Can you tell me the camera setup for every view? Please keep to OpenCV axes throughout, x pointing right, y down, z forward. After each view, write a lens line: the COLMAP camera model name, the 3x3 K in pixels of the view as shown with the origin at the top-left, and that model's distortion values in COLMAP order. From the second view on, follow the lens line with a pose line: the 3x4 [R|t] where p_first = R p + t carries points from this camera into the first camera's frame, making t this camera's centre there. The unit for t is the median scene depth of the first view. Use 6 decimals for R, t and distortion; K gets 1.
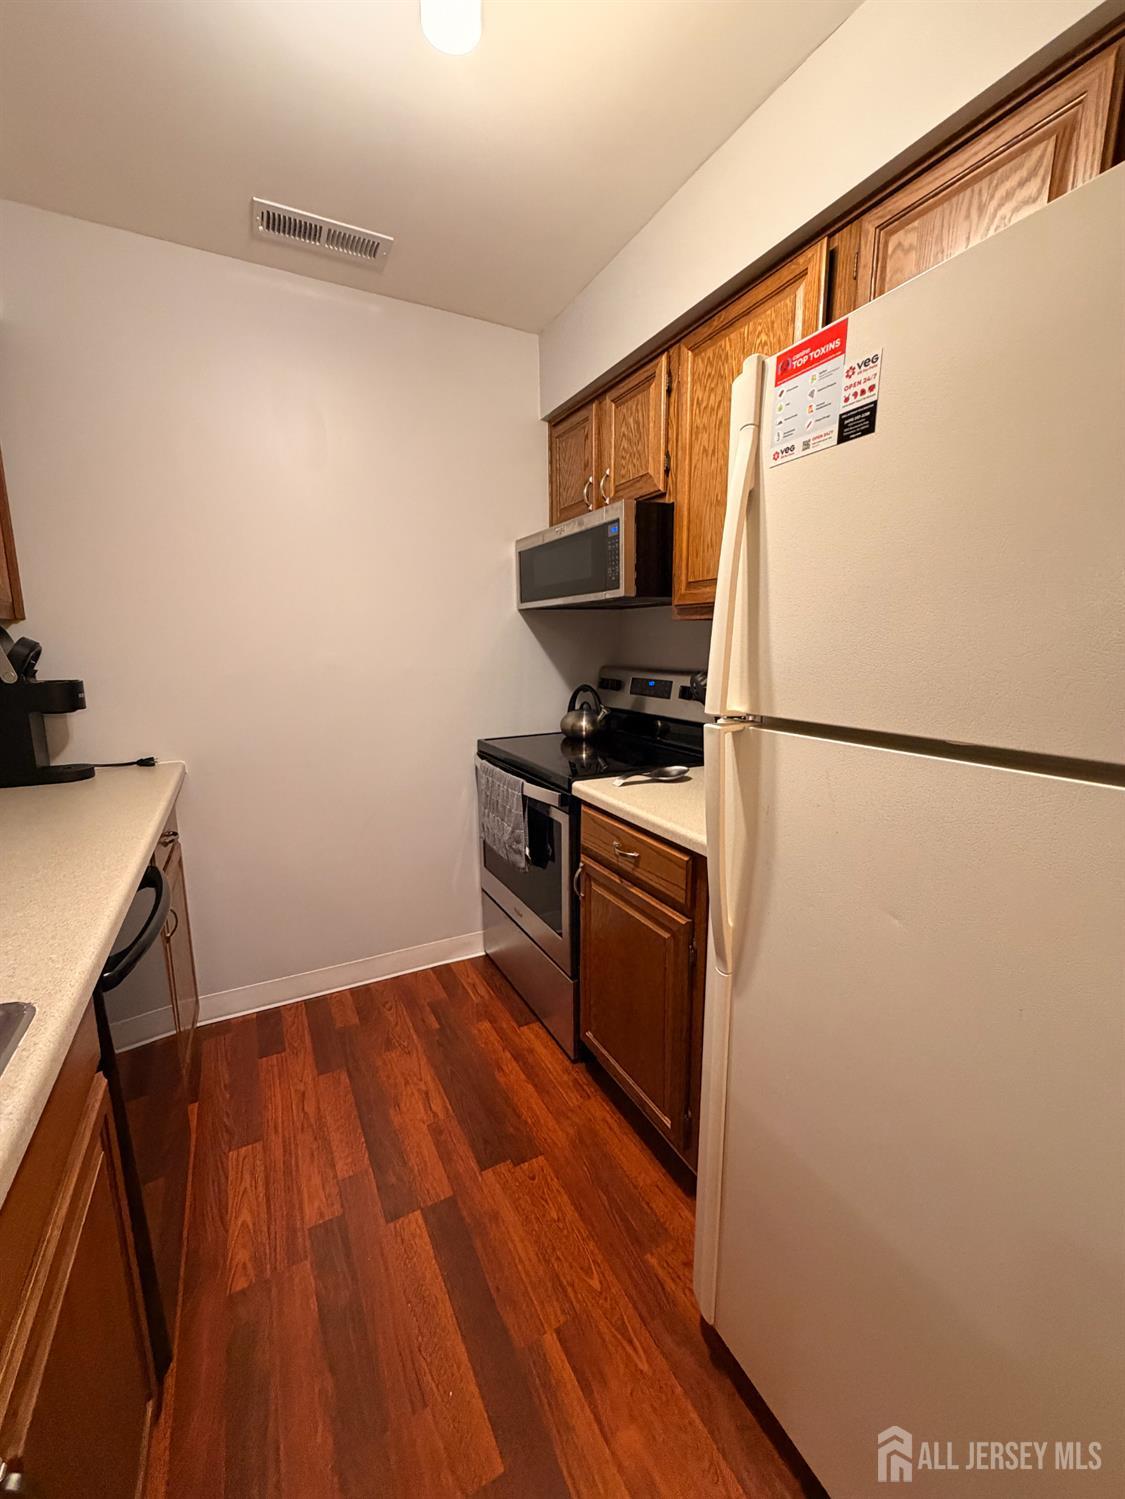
lens RADIAL K [[598.3, 0, 563.5], [0, 598.3, 743.1], [0, 0, 1]] dist [0.000559, 0.000265]
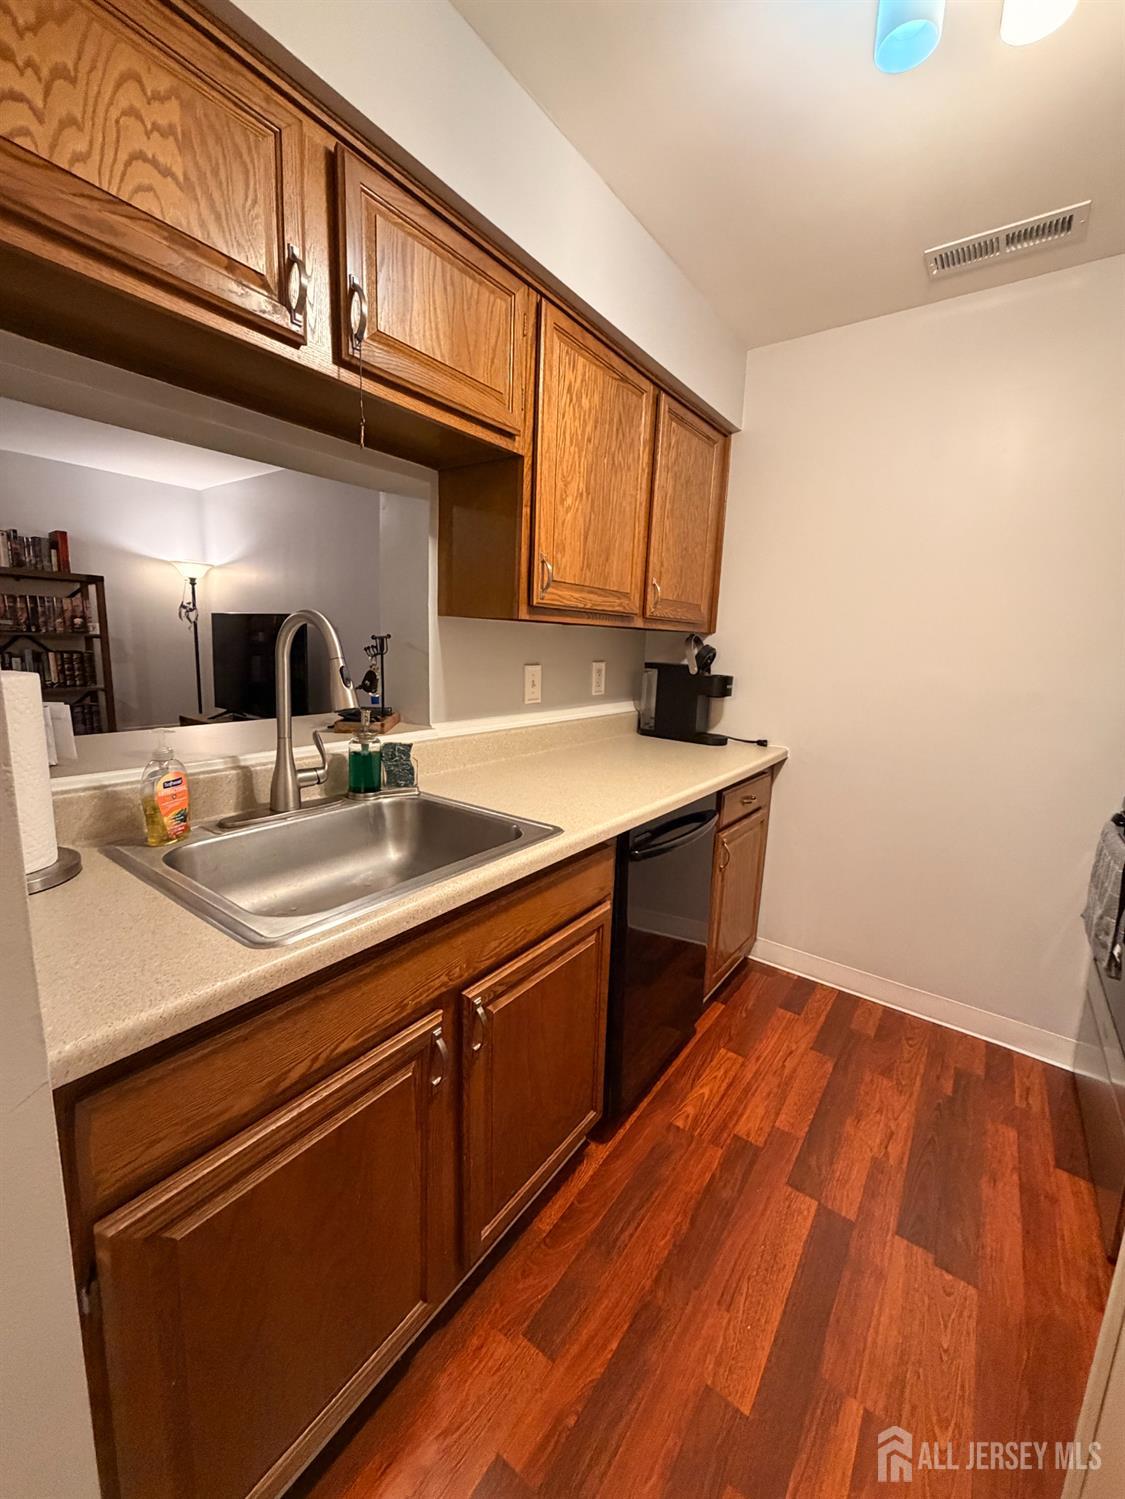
lens RADIAL K [[598.3, 0, 563.5], [0, 598.3, 743.1], [0, 0, 1]] dist [0.000559, 0.000265]
pose [[0.436923, 0.171552, -0.882988, 0.282965], [-0.192529, 0.976731, 0.094497, -0.008037], [0.878653, 0.128713, 0.459784, 0.028145]]
